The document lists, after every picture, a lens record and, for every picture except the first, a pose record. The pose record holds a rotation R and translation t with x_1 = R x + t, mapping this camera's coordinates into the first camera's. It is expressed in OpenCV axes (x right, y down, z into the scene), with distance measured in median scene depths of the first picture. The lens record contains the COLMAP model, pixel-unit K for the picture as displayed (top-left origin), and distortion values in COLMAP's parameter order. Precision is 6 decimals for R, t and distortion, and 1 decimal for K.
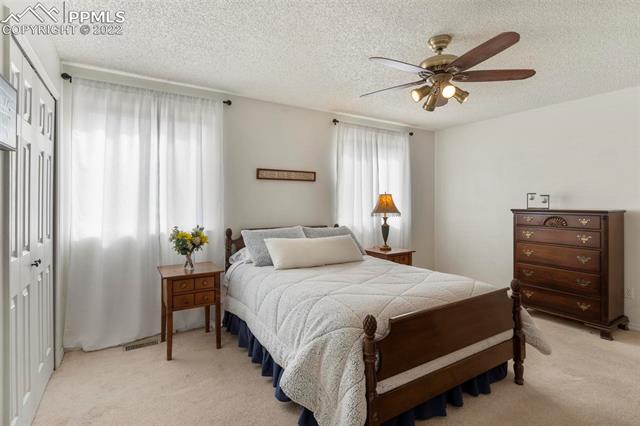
lens RADIAL K [[316.0, 0, 319.6], [0, 316.0, 205.0], [0, 0, 1]] dist [0.001417, 0.000220]
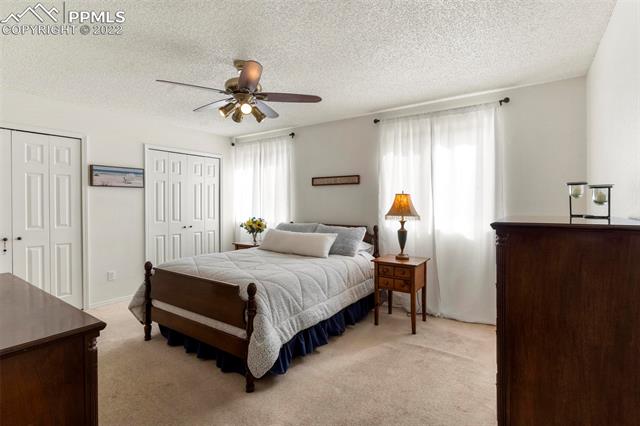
lens RADIAL K [[309.6, 0, 325.5], [0, 309.6, 212.3], [0, 0, 1]] dist [0.000009, 0.000226]
pose [[0.405168, 0.025514, -0.913886, 0.901214], [-0.005483, 0.999660, 0.025478, -0.004813], [0.914226, -0.005312, 0.405170, 0.476054]]
